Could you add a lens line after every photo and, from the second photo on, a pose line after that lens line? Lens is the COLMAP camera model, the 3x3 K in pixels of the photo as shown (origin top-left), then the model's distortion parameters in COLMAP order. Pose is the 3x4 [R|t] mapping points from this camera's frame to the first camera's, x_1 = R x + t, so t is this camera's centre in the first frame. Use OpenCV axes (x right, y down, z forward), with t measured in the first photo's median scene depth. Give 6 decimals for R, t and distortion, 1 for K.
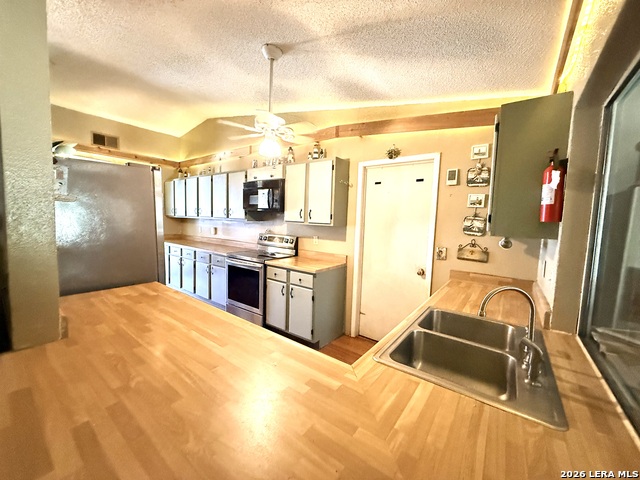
lens RADIAL K [[255.2, 0, 319.0], [0, 255.2, 239.9], [0, 0, 1]] dist [-0.000062, -0.000070]
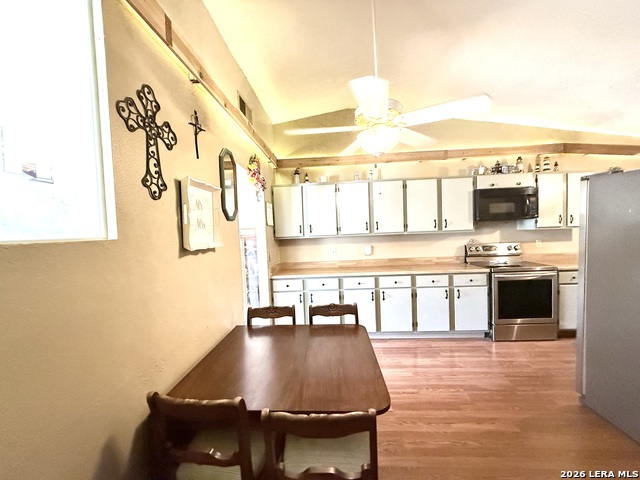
lens RADIAL K [[255.2, 0, 319.0], [0, 255.2, 239.9], [0, 0, 1]] dist [-0.000062, -0.000070]
pose [[0.826859, -0.086755, 0.555678, -1.276861], [0.112519, 0.993573, -0.012309, -0.097755], [-0.551039, 0.072702, 0.831307, 0.560382]]
